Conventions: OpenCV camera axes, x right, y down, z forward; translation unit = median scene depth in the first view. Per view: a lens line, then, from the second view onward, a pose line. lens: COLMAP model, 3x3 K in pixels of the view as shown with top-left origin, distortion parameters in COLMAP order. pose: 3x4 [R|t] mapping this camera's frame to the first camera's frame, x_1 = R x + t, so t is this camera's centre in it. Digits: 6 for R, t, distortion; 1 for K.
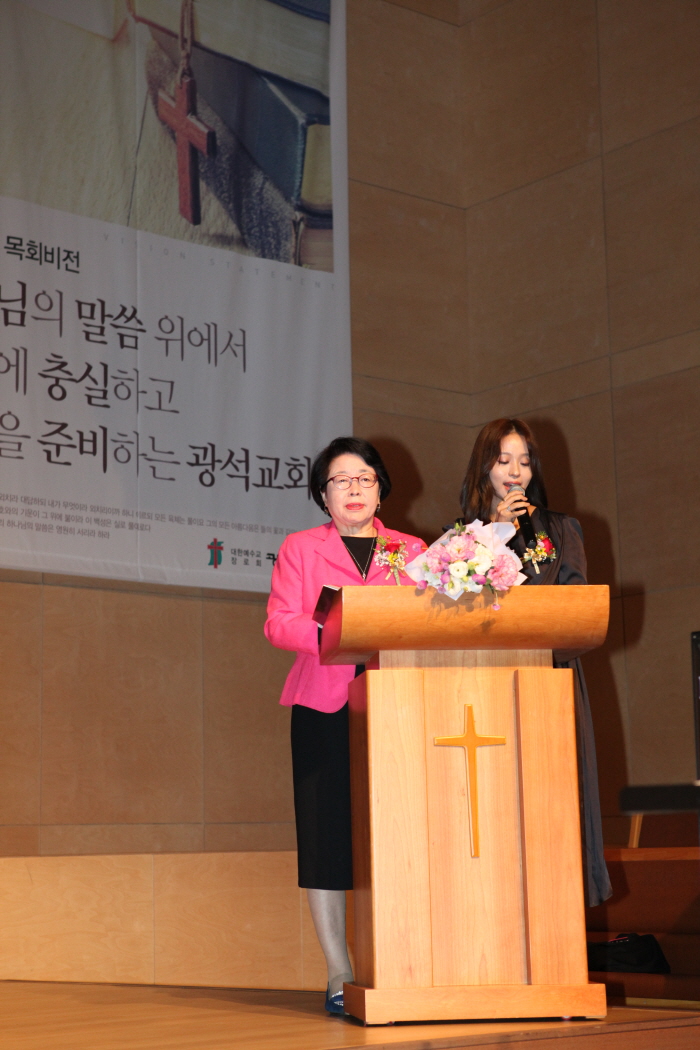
lens RADIAL K [[2027.4, 0, 350.0], [0, 2027.4, 525.0], [0, 0, 1]] dist [0.016937, 0.049034]
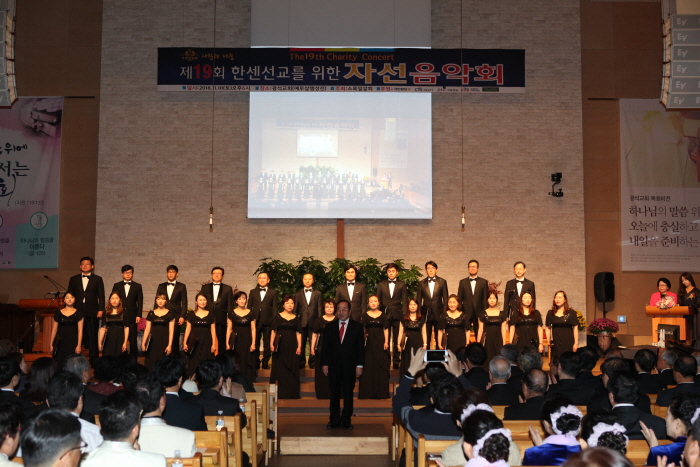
lens RADIAL K [[868.7, 0, 350.0], [0, 868.7, 233.5], [0, 0, 1]] dist [-0.013650, 0.028240]
pose [[0.766925, -0.028584, -0.641100, 0.515035], [0.088577, 0.994161, 0.061636, -0.222890], [0.635594, -0.104056, 0.764978, -0.846041]]
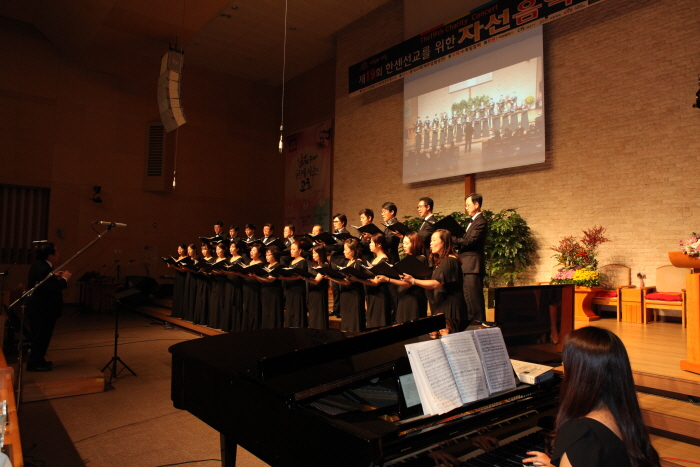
lens RADIAL K [[481.6, 0, 350.0], [0, 481.6, 233.5], [0, 0, 1]] dist [-0.102981, 0.074766]
pose [[-0.012136, -0.033036, -0.999380, 0.399486], [0.156196, 0.987122, -0.034528, -0.029741], [0.987651, -0.156519, -0.006820, 0.208672]]
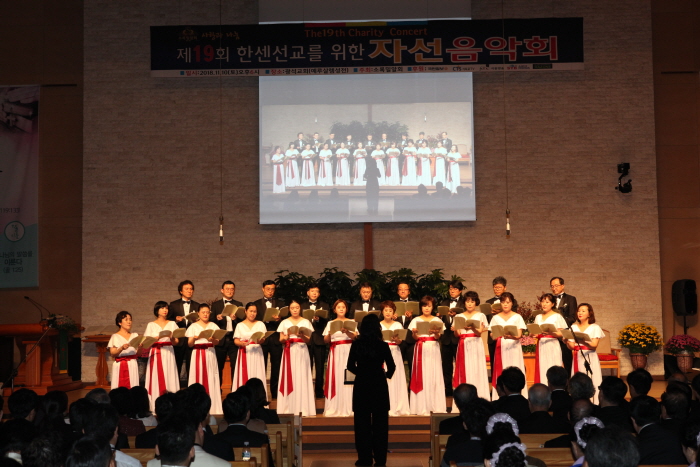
lens RADIAL K [[1084.6, 0, 350.0], [0, 1084.6, 233.5], [0, 0, 1]] dist [0.068683, 0.011165]
pose [[0.747801, -0.042287, -0.662575, 0.589641], [0.109961, 0.992075, 0.060789, -0.244248], [0.654754, -0.118316, 0.746525, -0.930007]]
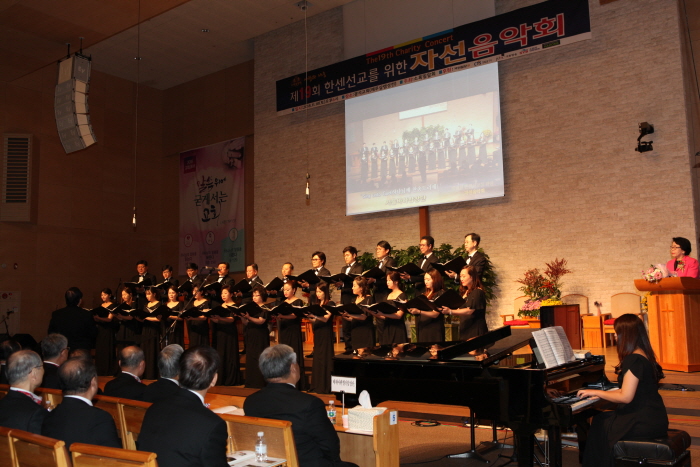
lens RADIAL K [[658.6, 0, 350.0], [0, 658.6, 233.5], [0, 0, 1]] dist [-0.072507, 0.109029]
pose [[0.229307, -0.087749, -0.969391, 0.639103], [0.183738, 0.981925, -0.045421, -0.061671], [0.955855, -0.167698, 0.241285, -0.000963]]
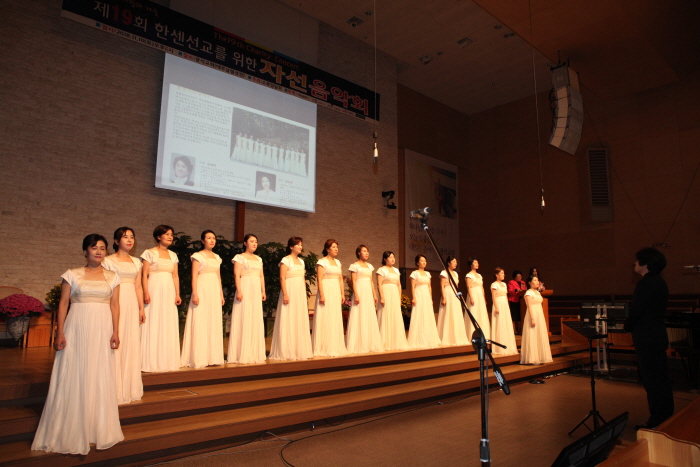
lens RADIAL K [[481.6, 0, 350.0], [0, 481.6, 233.5], [0, 0, 1]] dist [-0.102981, 0.074766]
pose [[0.998831, 0.036756, 0.031384, -0.413768], [-0.037679, 0.998859, 0.029356, -0.120564], [-0.030269, -0.030504, 0.999076, -0.520858]]
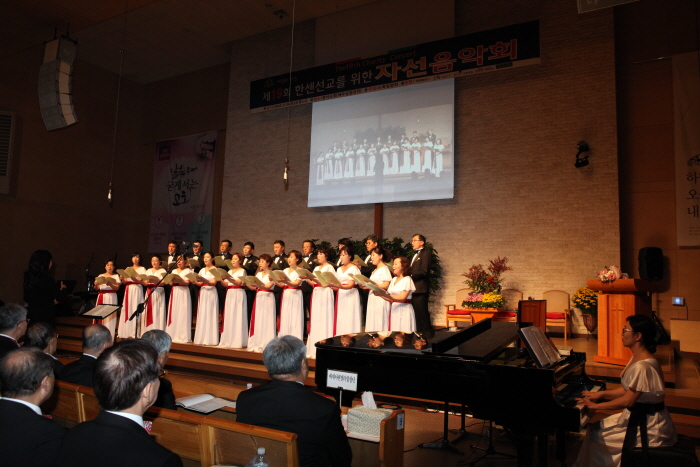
lens RADIAL K [[551.6, 0, 350.0], [0, 551.6, 233.5], [0, 0, 1]] dist [-0.094158, 0.099056]
pose [[0.329073, -0.063196, -0.942187, 0.526628], [0.125731, 0.991807, -0.022611, -0.061377], [0.935897, -0.111021, 0.334322, -0.009814]]
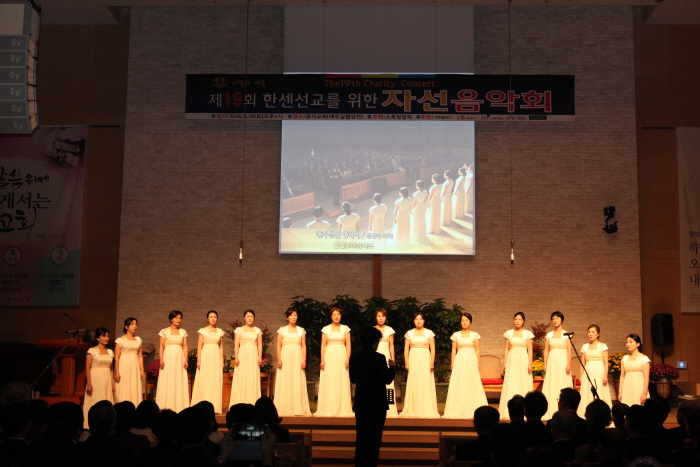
lens RADIAL K [[903.3, 0, 350.0], [0, 903.3, 233.5], [0, 0, 1]] dist [-0.006338, 0.050515]
pose [[0.744160, -0.052730, -0.665917, 0.480829], [0.085595, 0.996189, 0.016770, -0.219274], [0.662495, -0.069479, 0.745837, -0.822230]]
